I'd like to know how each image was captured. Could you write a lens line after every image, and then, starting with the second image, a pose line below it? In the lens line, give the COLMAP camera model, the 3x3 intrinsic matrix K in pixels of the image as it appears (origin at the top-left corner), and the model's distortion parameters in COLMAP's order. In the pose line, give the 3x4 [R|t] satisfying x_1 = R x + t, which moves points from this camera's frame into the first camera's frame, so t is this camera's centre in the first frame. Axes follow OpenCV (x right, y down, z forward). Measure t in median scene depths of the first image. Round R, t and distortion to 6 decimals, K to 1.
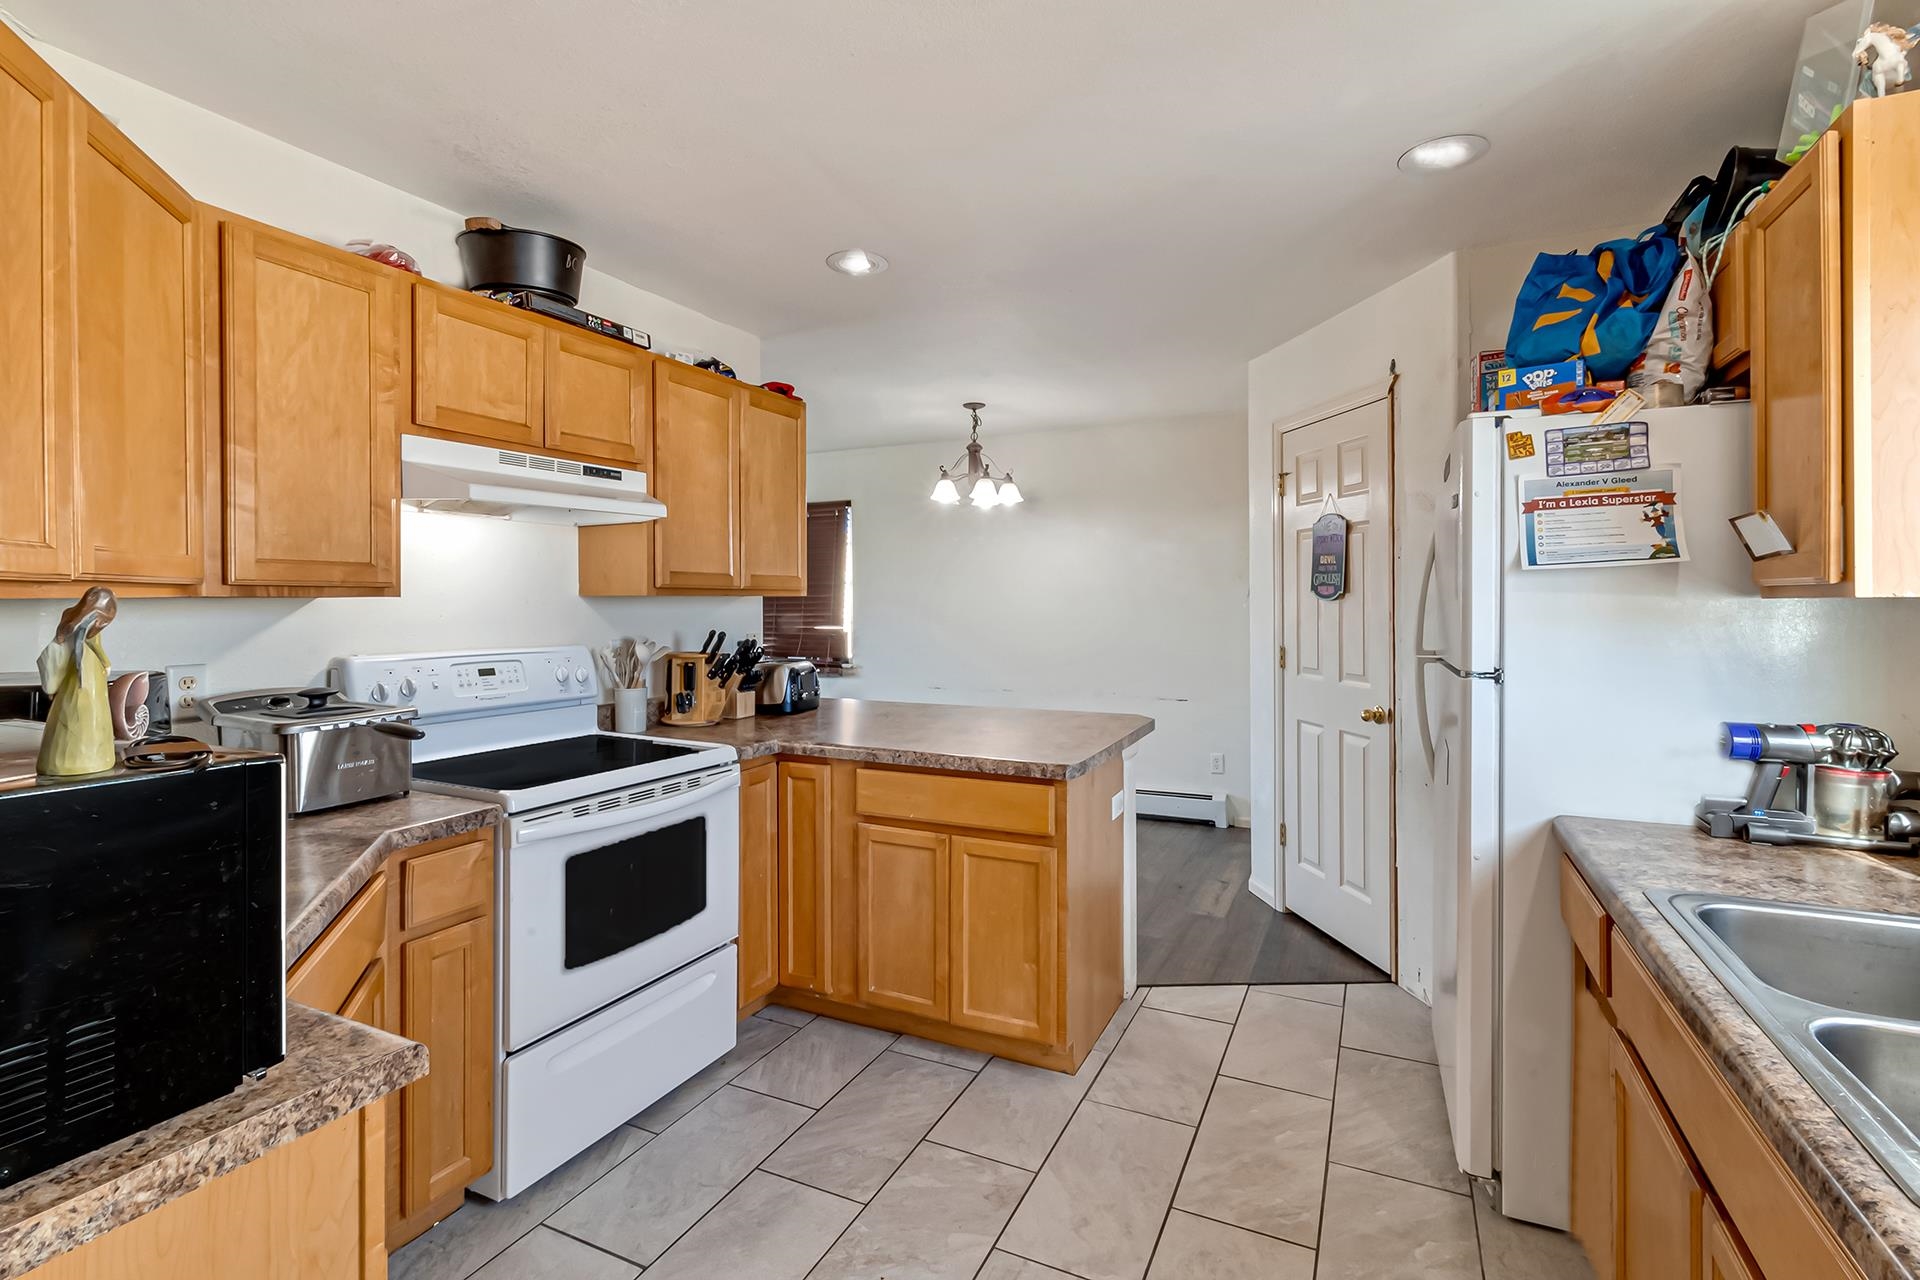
lens RADIAL K [[889.9, 0, 973.1], [0, 889.9, 603.5], [0, 0, 1]] dist [0.001884, 0.000269]
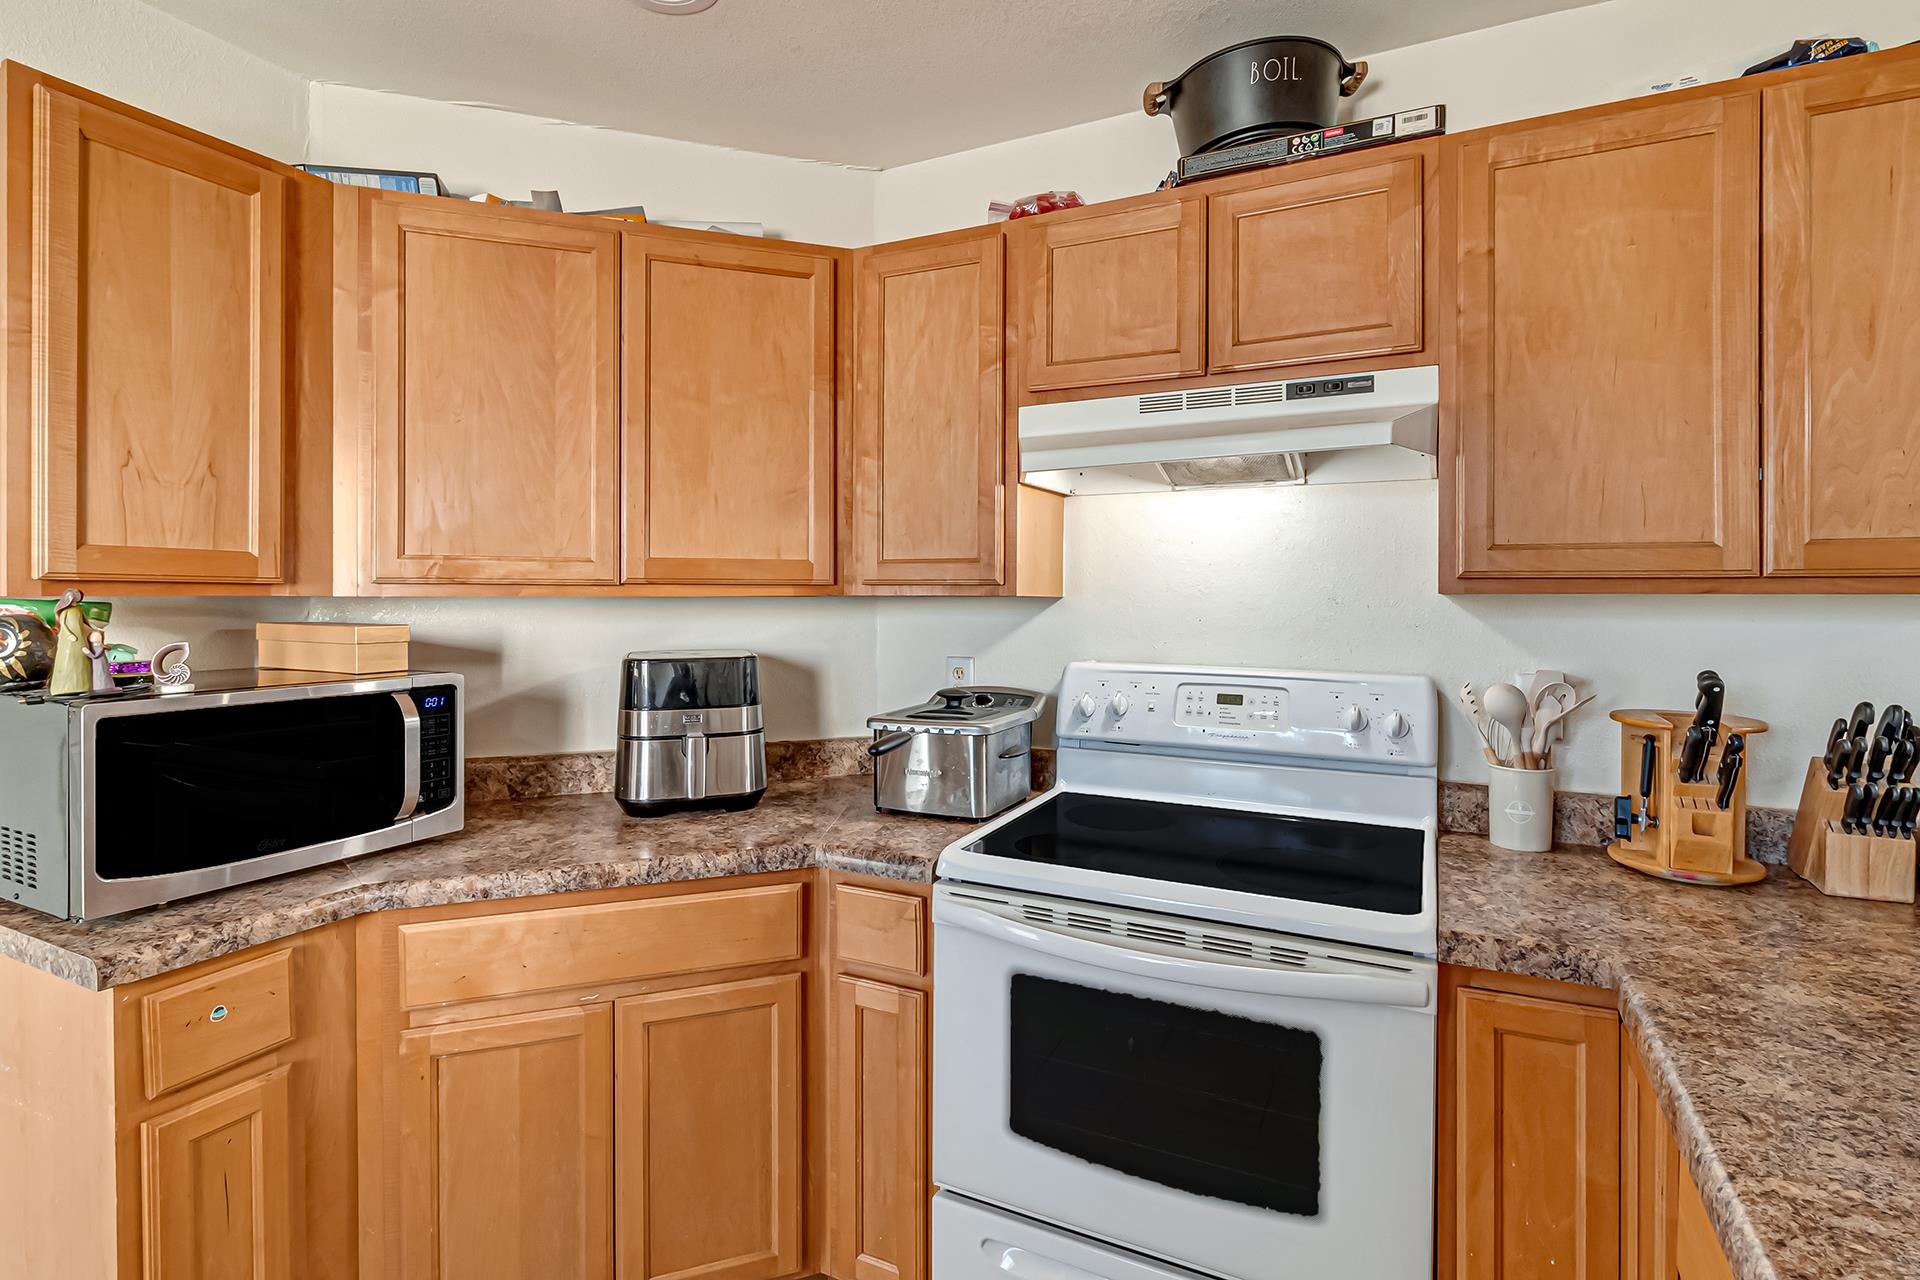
lens RADIAL K [[935.2, 0, 965.5], [0, 935.2, 601.9], [0, 0, 1]] dist [0.000298, 0.000377]
pose [[-0.013628, 0.005358, -0.999893, 0.228004], [-0.006651, 0.999963, 0.005449, -0.005436], [0.999885, 0.006725, -0.013592, 0.818213]]
